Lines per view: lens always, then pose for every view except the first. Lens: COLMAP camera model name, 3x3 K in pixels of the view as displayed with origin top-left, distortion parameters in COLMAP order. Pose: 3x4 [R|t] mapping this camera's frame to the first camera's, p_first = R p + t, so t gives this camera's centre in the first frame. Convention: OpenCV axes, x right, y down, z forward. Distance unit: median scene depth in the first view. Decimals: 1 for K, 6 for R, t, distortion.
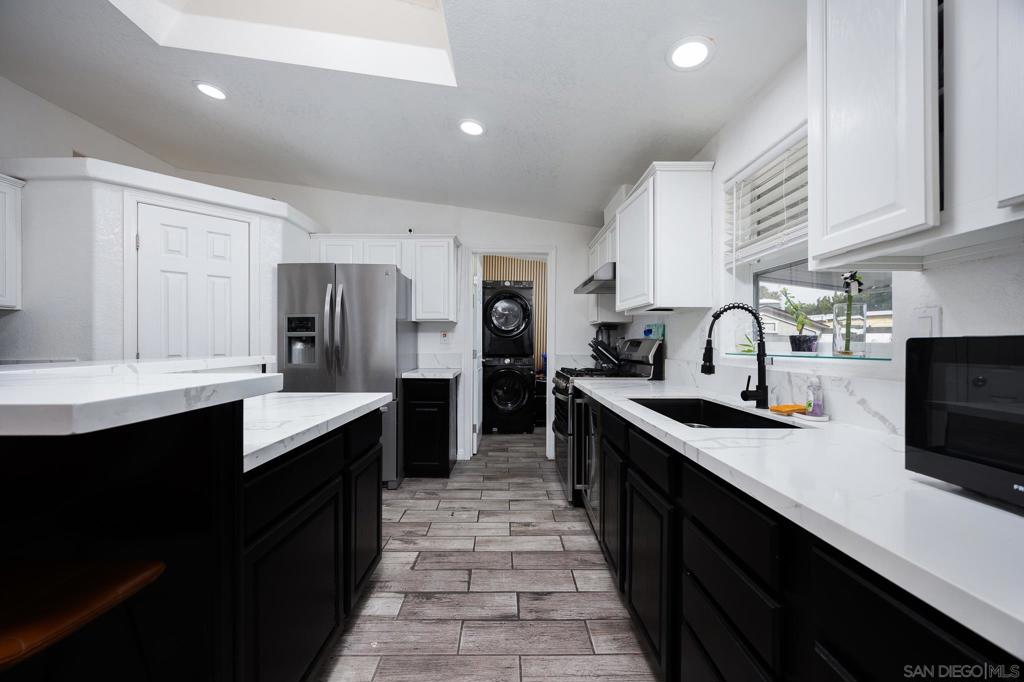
lens RADIAL K [[392.1, 0, 512.8], [0, 392.1, 345.0], [0, 0, 1]] dist [-0.003417, 0.001184]
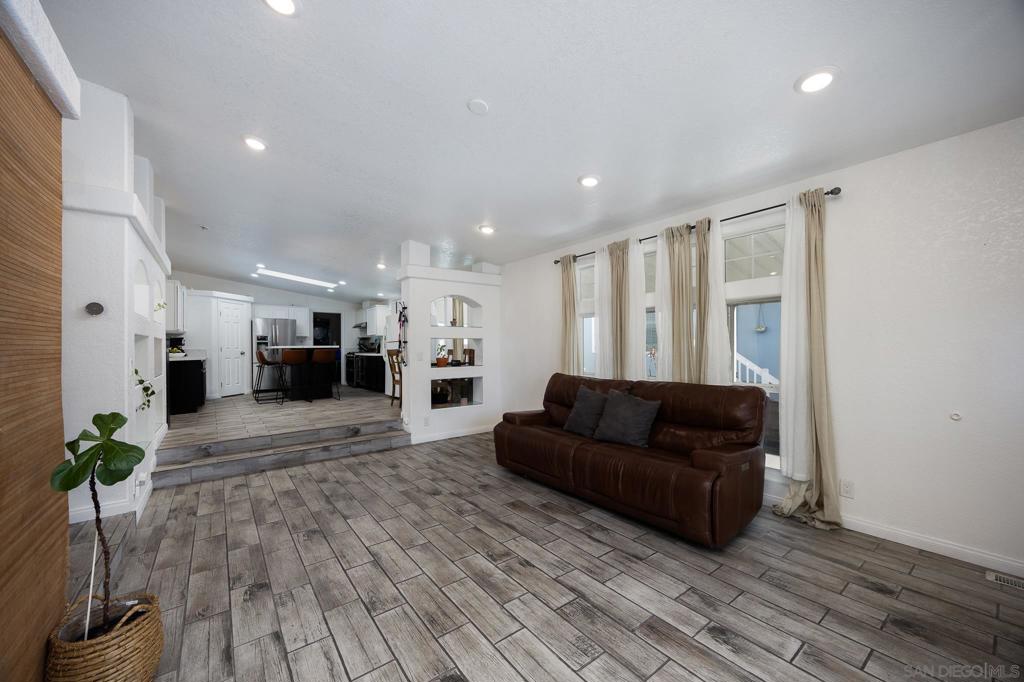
lens RADIAL K [[392.1, 0, 511.7], [0, 392.1, 342.2], [0, 0, 1]] dist [-0.003417, 0.001184]
pose [[0.806898, -0.002490, 0.590686, -0.916534], [0.012353, 0.999844, -0.012660, 0.049295], [-0.590562, 0.017512, 0.806802, -3.123544]]
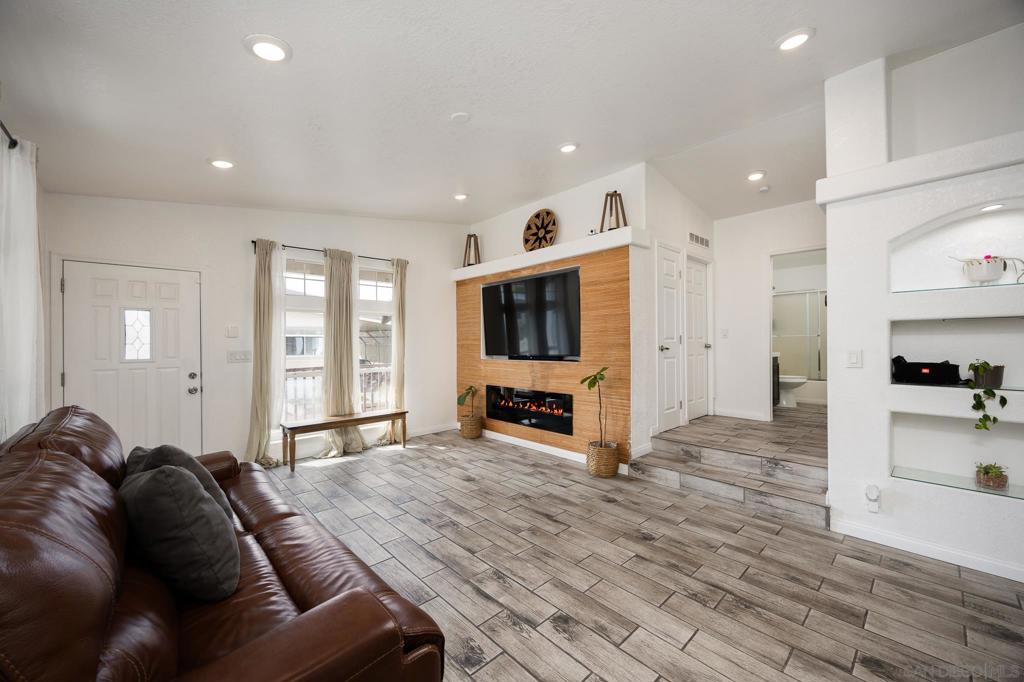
lens RADIAL K [[392.1, 0, 509.1], [0, 392.1, 341.3], [0, 0, 1]] dist [-0.003417, 0.001184]
pose [[-0.751573, 0.000407, -0.659650, 0.236948], [0.005146, 0.999973, -0.005246, 0.051067], [0.659630, -0.007338, -0.751555, -1.350850]]
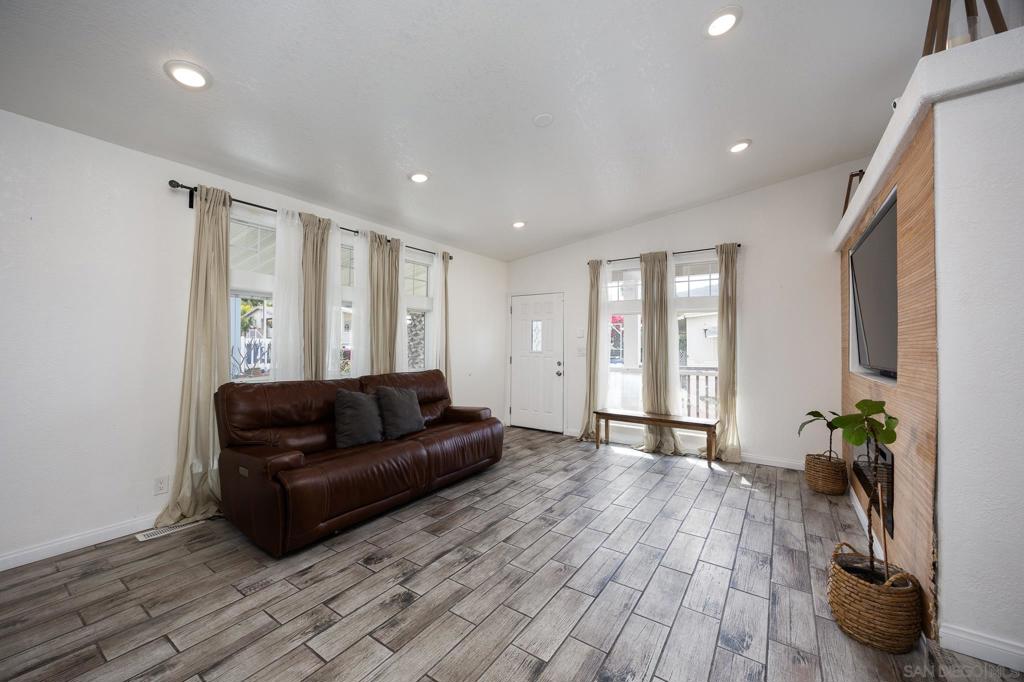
lens RADIAL K [[392.1, 0, 507.5], [0, 392.1, 341.2], [0, 0, 1]] dist [-0.003417, 0.001184]
pose [[-0.808965, -0.006983, 0.587816, -0.940092], [-0.009647, 0.999952, -0.001398, 0.046890], [-0.587778, -0.006801, -0.808994, -1.313288]]
